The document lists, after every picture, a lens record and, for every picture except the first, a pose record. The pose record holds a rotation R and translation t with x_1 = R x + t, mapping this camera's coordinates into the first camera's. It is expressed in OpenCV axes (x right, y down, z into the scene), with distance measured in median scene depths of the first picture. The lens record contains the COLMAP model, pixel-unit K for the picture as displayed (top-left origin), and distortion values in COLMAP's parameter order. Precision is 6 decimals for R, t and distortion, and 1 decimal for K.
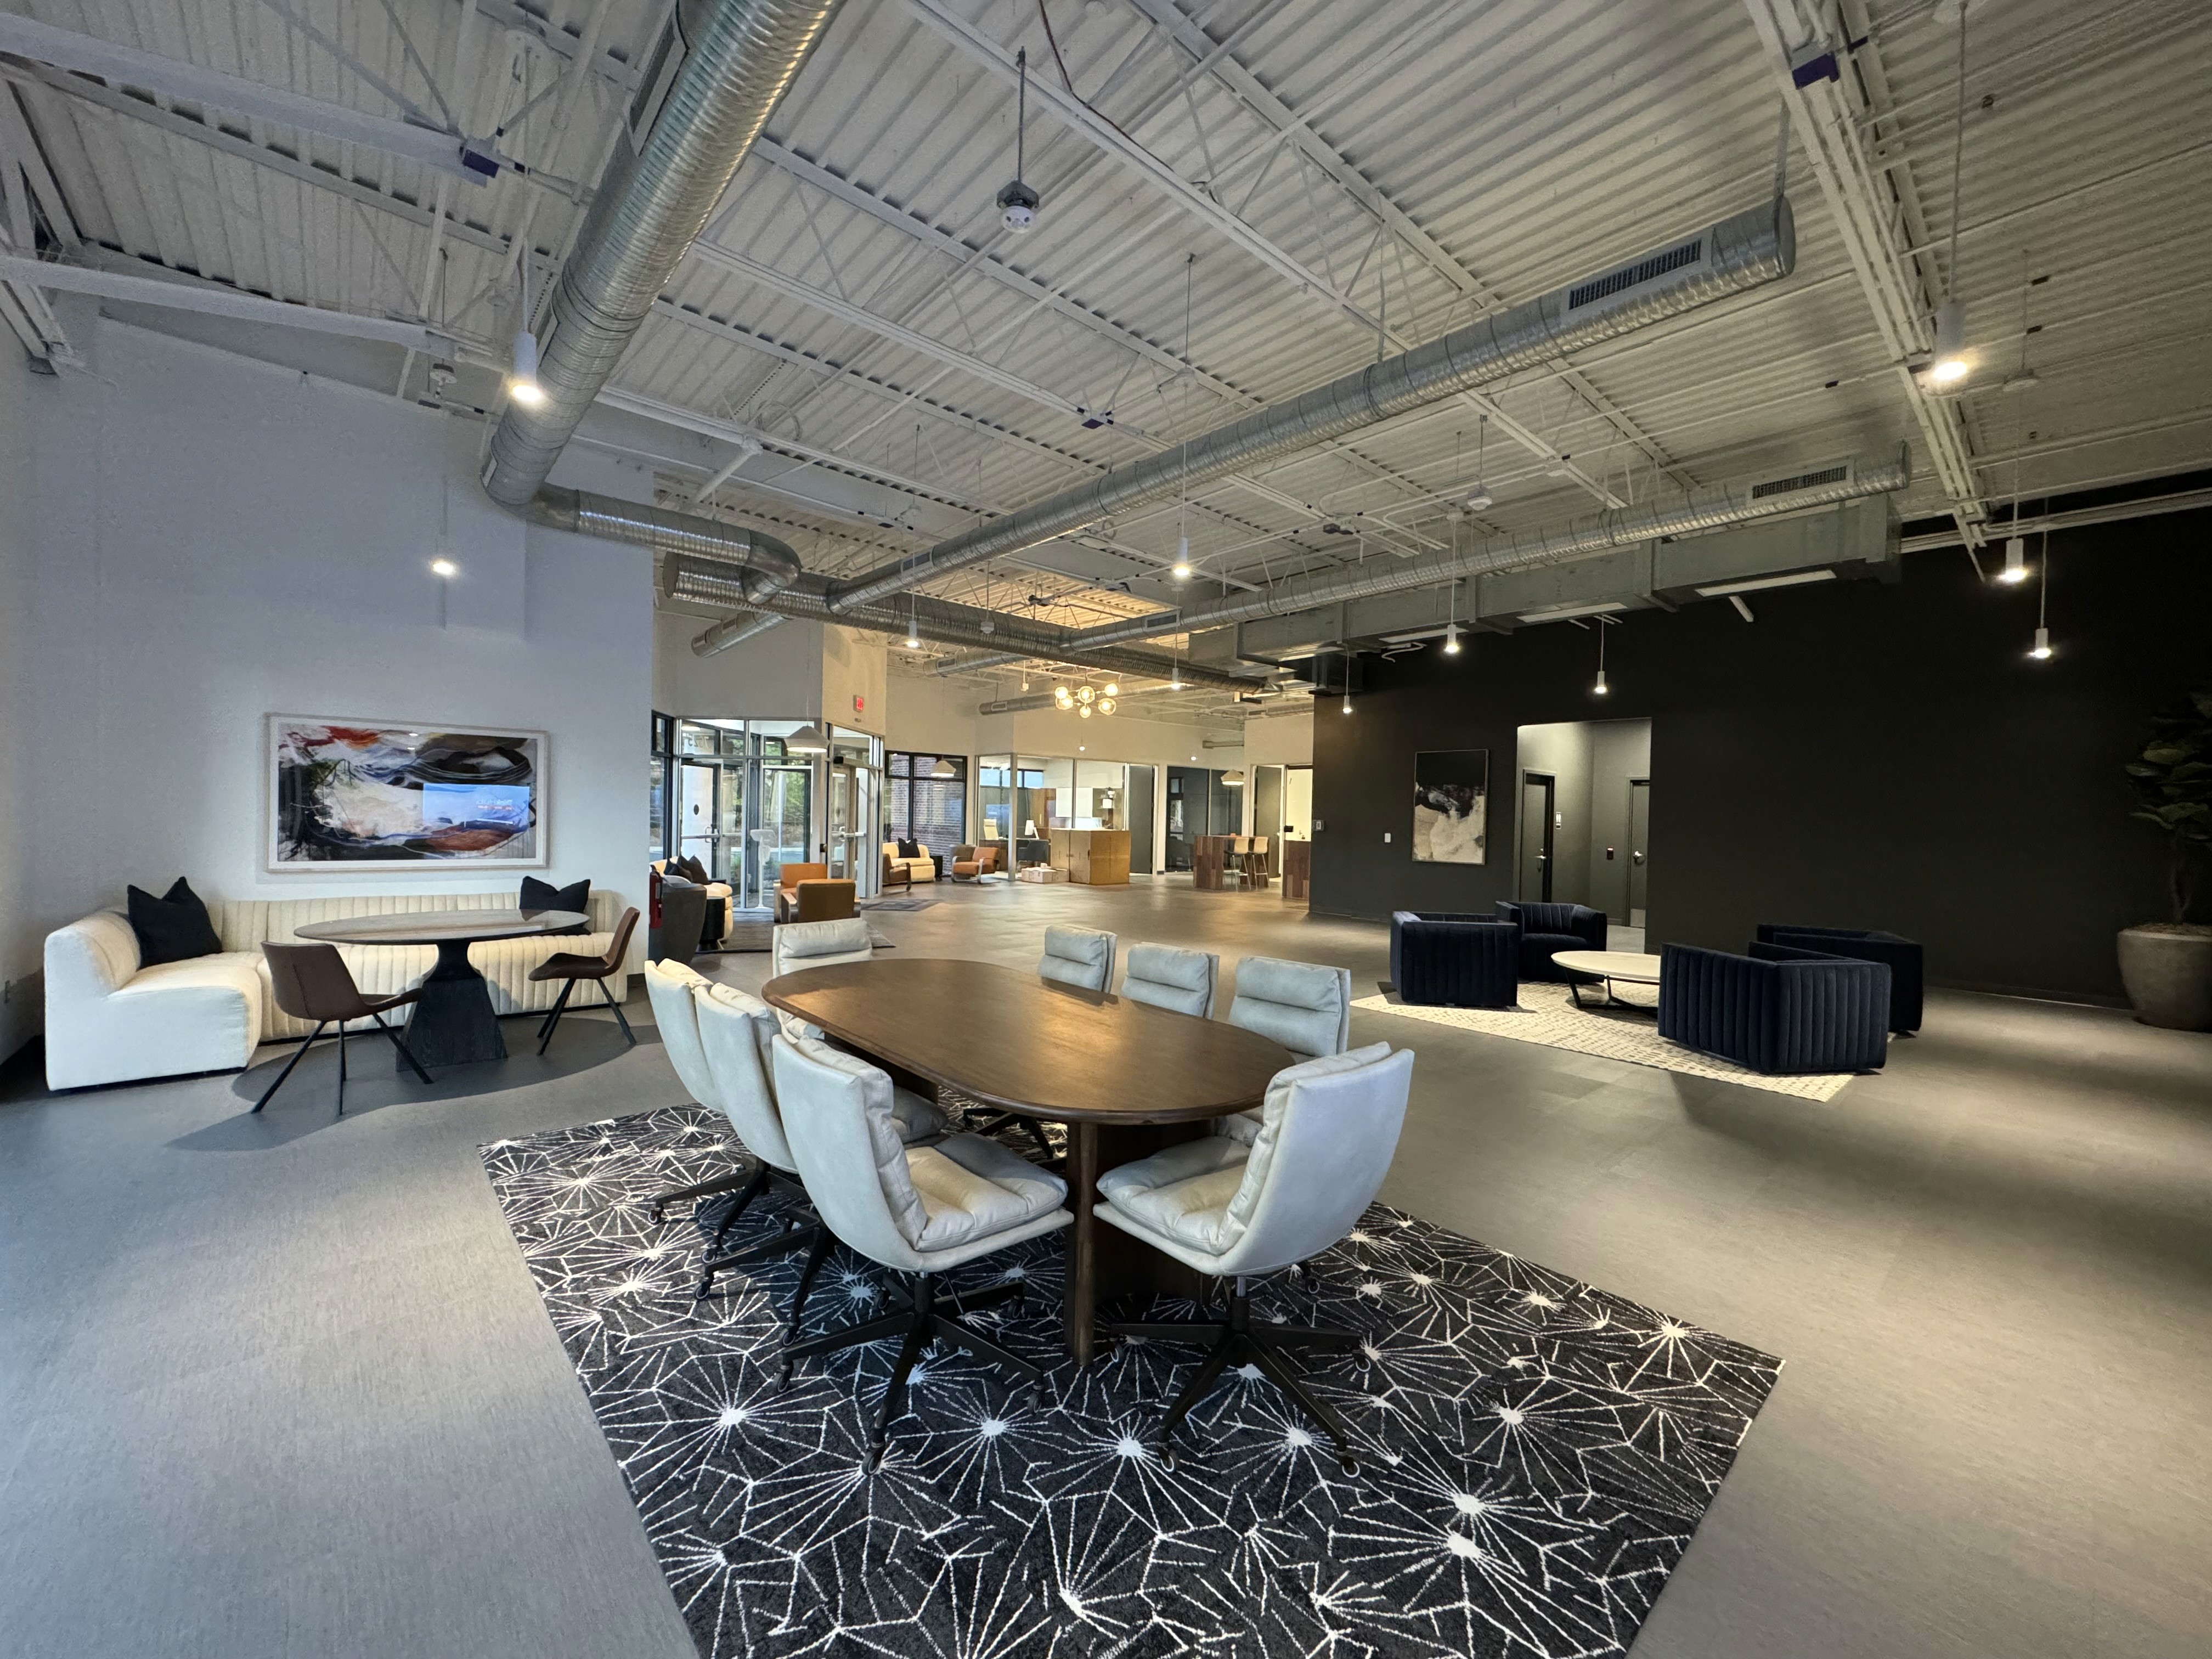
lens RADIAL K [[879.1, 0, 1107.2], [0, 879.1, 825.2], [0, 0, 1]] dist [-0.008809, 0.000050]
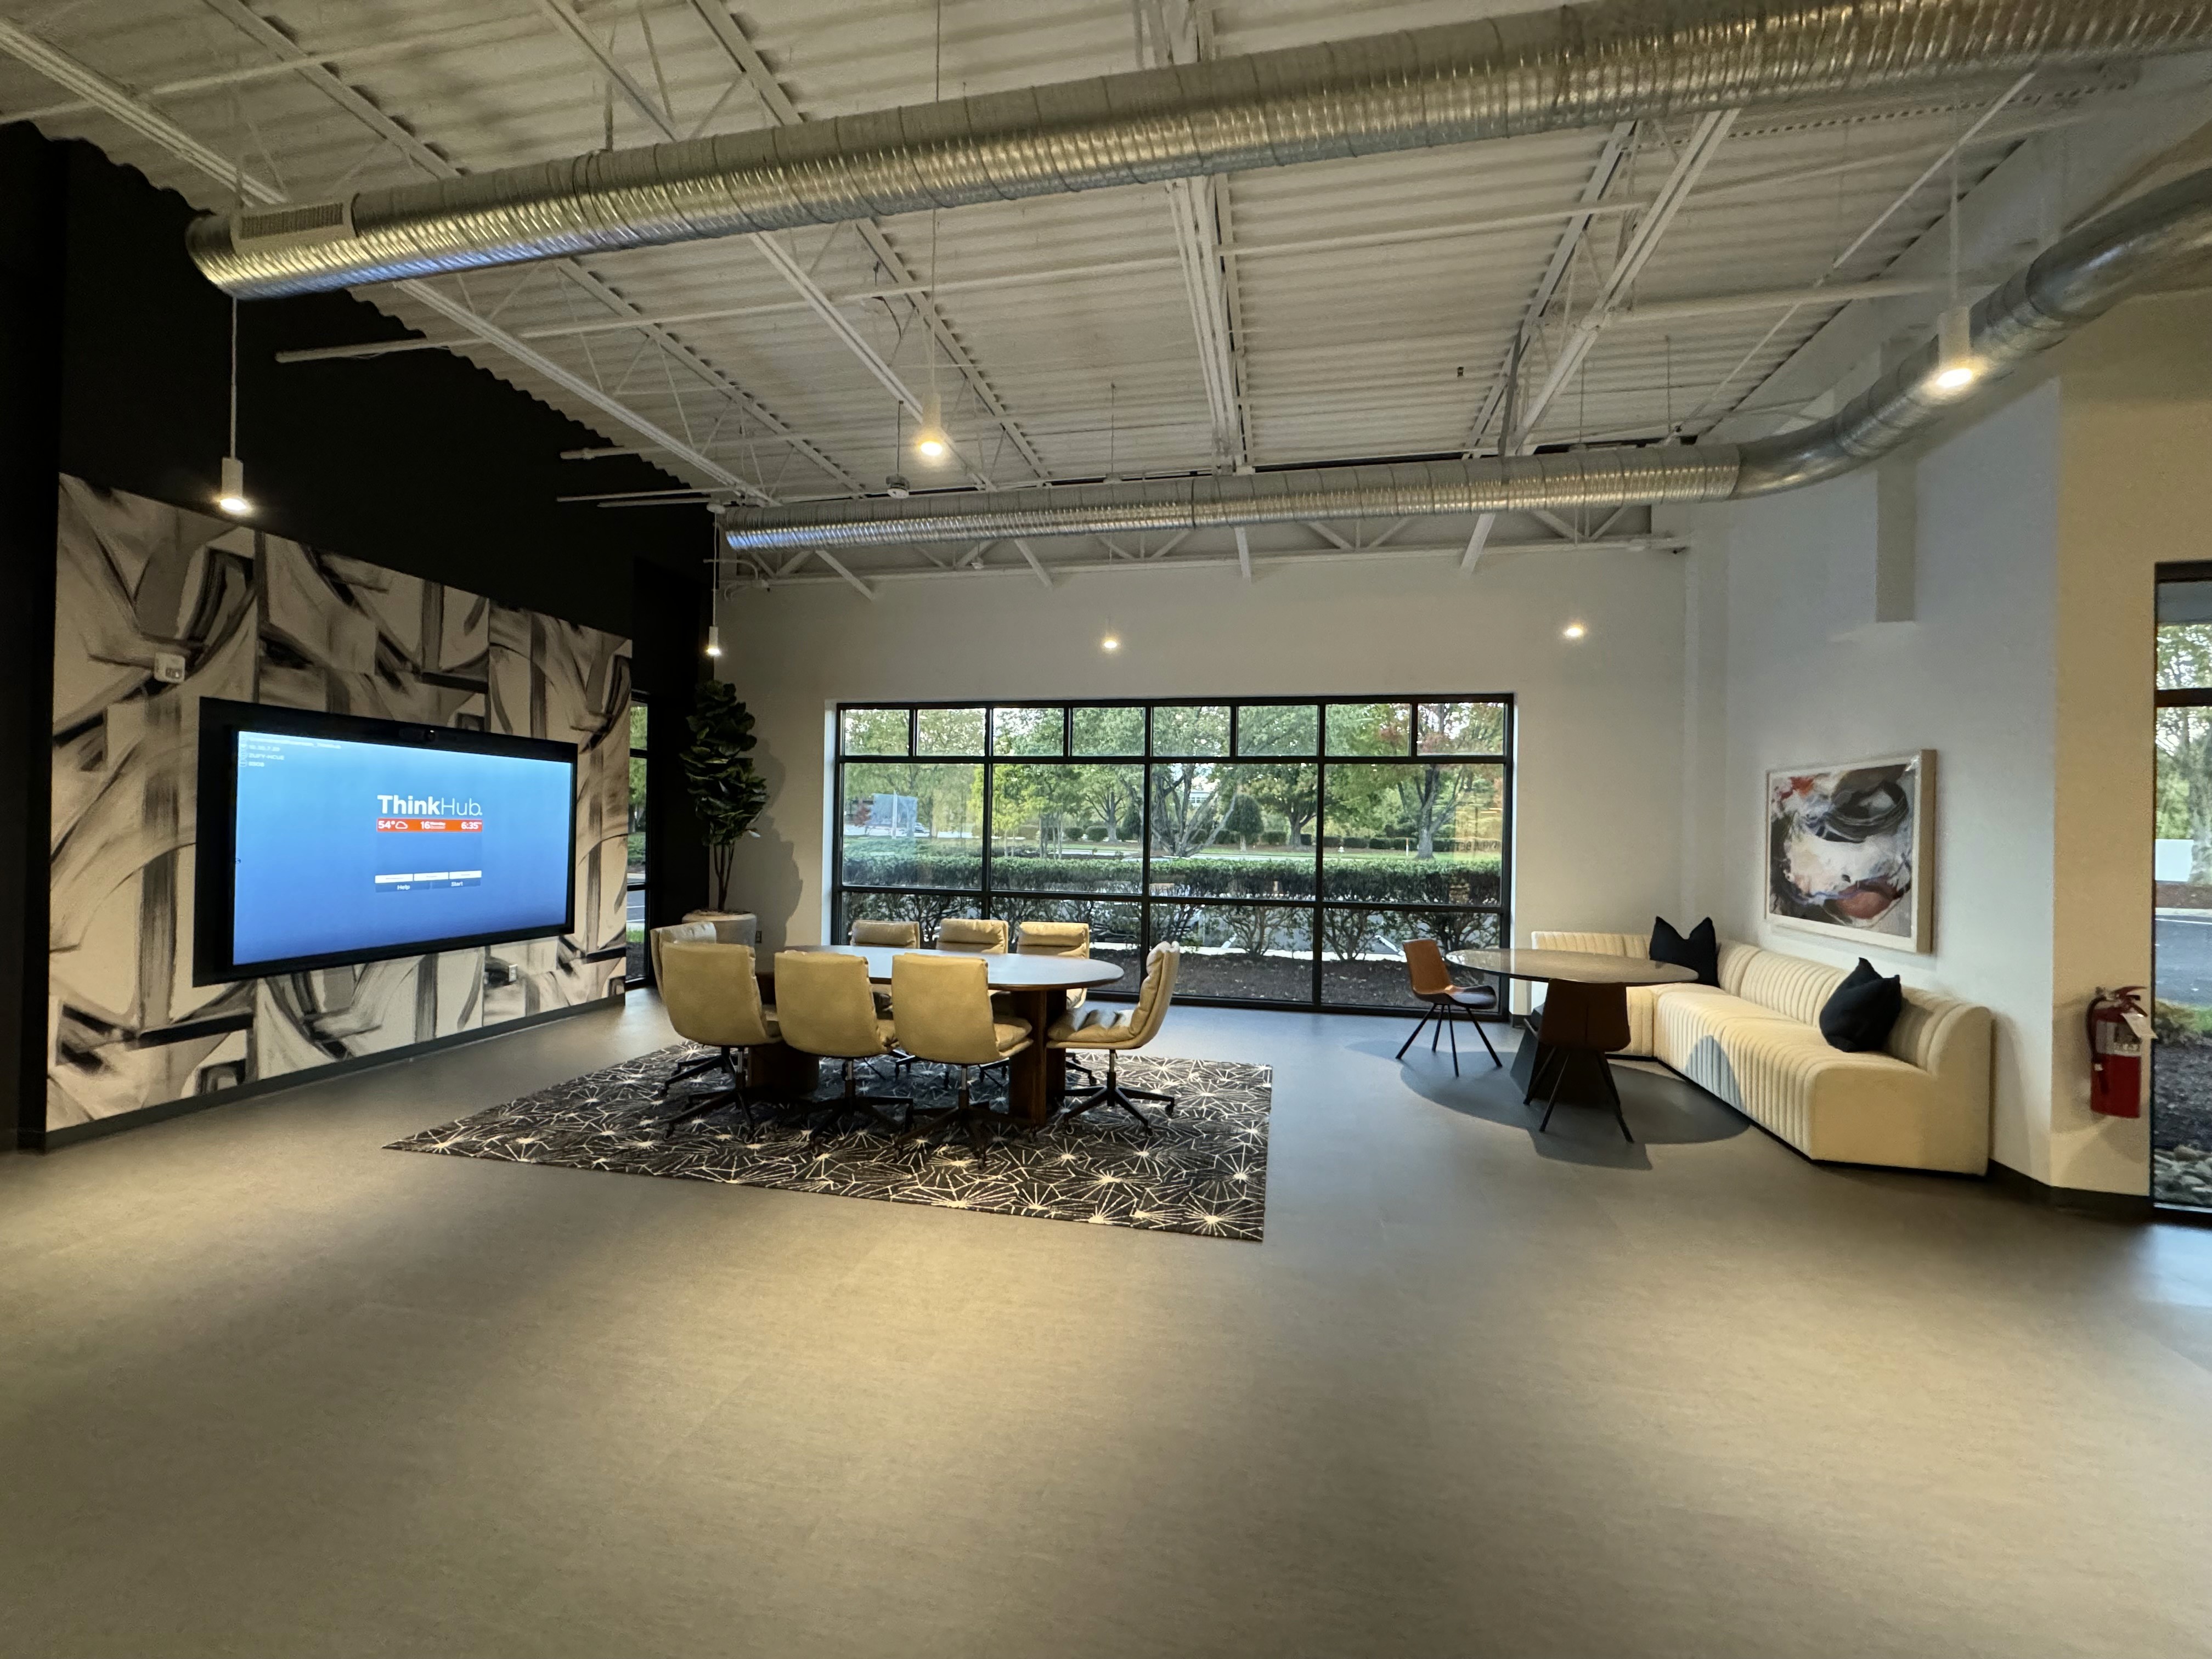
lens RADIAL K [[879.1, 0, 1112.6], [0, 879.1, 829.8], [0, 0, 1]] dist [-0.008809, 0.000050]
pose [[-0.796544, -0.035684, -0.603527, 0.292417], [-0.042298, 0.999100, -0.003247, -0.020113], [0.603099, 0.022941, -0.797336, 1.337488]]
